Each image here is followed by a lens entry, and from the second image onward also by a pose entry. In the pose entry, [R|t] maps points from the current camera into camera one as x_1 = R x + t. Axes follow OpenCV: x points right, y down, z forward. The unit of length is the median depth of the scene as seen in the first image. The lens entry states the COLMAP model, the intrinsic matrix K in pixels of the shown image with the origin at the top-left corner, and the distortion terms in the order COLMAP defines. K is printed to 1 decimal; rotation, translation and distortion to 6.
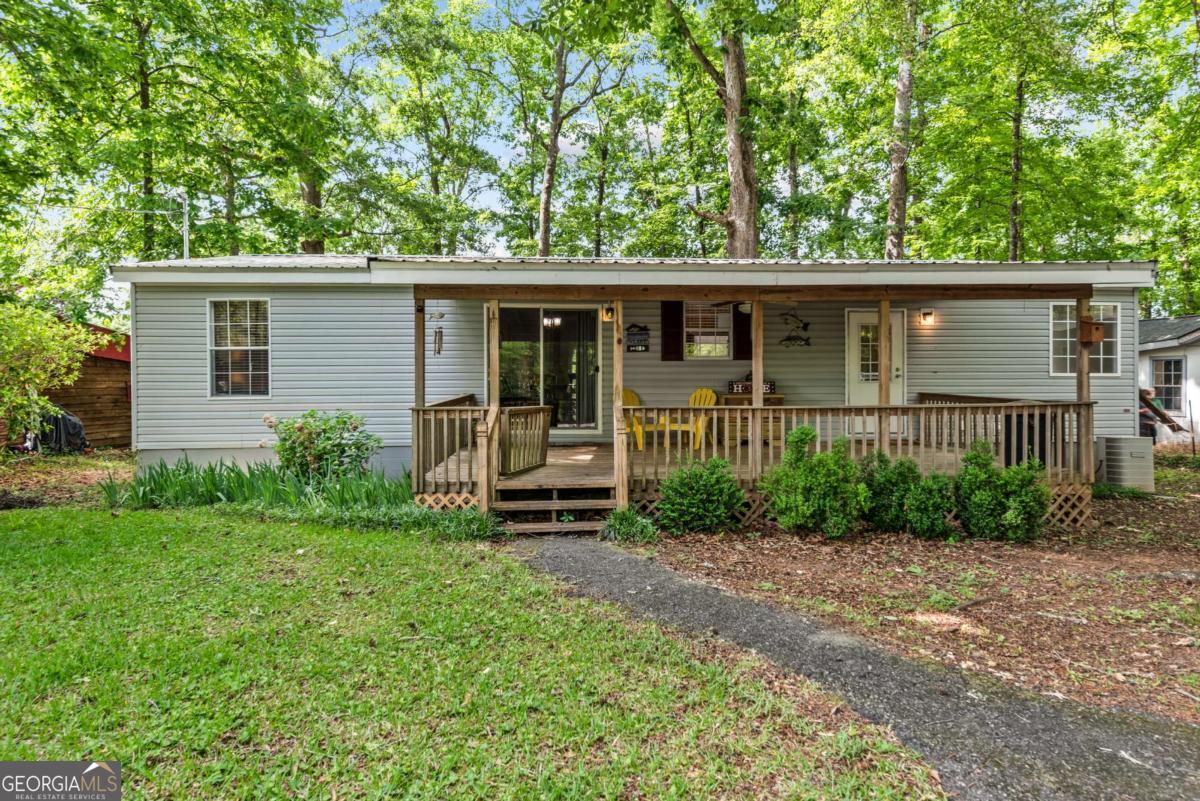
lens RADIAL K [[680.3, 0, 600.6], [0, 680.3, 414.4], [0, 0, 1]] dist [0.002135, 0.000462]
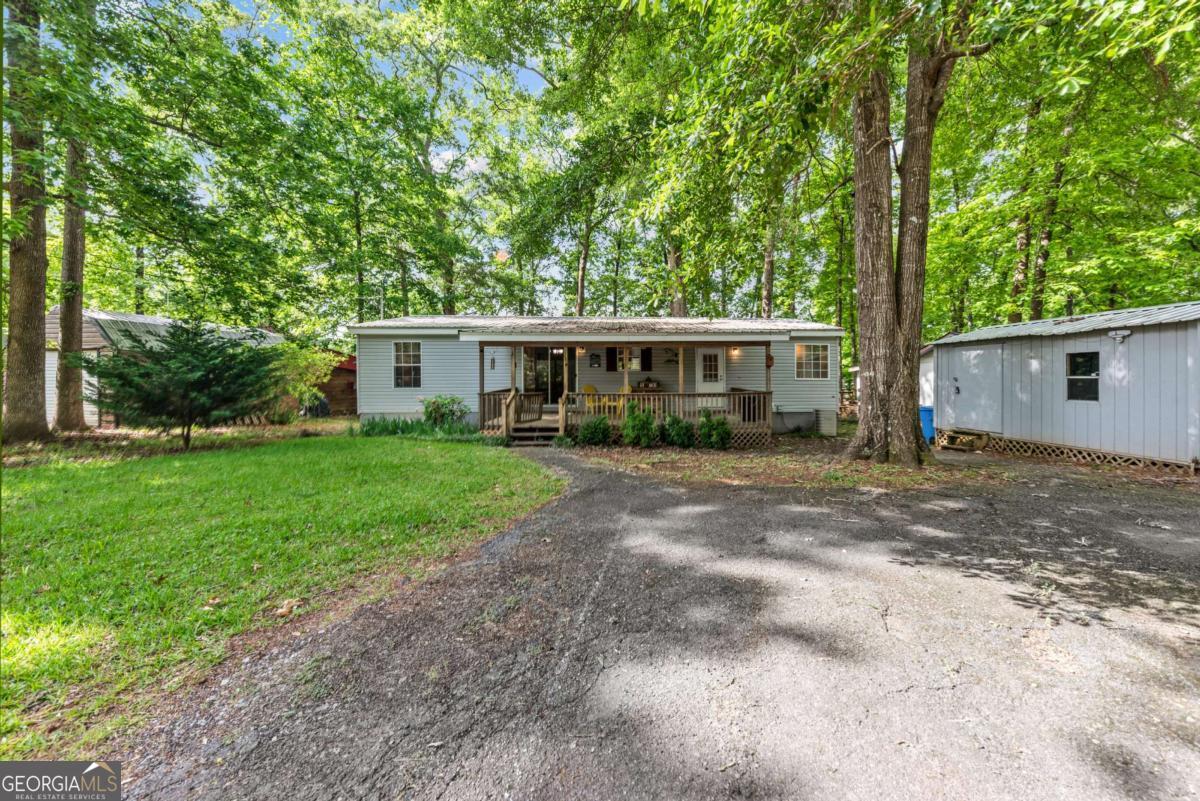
lens RADIAL K [[414.9, 0, 603.6], [0, 414.9, 406.5], [0, 0, 1]] dist [0.013184, -0.004180]
pose [[0.998636, 0.006070, -0.051859, 0.146959], [-0.005269, 0.999865, 0.015571, 0.007563], [0.051947, -0.015276, 0.998533, -0.262060]]
